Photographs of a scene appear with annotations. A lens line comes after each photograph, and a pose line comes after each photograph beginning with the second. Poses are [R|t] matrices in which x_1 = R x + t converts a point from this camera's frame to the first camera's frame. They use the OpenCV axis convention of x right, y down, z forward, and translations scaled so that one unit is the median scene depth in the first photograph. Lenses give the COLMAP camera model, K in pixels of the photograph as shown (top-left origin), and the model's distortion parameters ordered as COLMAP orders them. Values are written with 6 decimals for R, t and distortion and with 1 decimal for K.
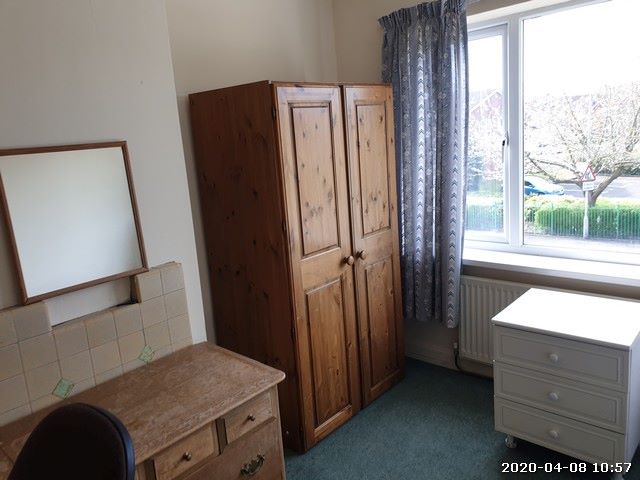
lens RADIAL K [[491.6, 0, 318.8], [0, 491.6, 239.2], [0, 0, 1]] dist [-0.006253, -0.001340]
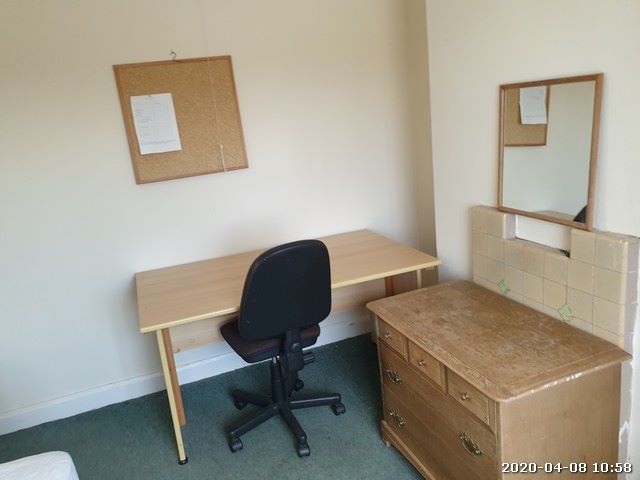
lens RADIAL K [[491.6, 0, 319.2], [0, 491.6, 239.3], [0, 0, 1]] dist [-0.006253, -0.001340]
pose [[-0.433109, 0.345018, -0.832694, 0.641631], [-0.065821, 0.909265, 0.410980, -0.270272], [0.898935, 0.232808, -0.371101, 0.999786]]
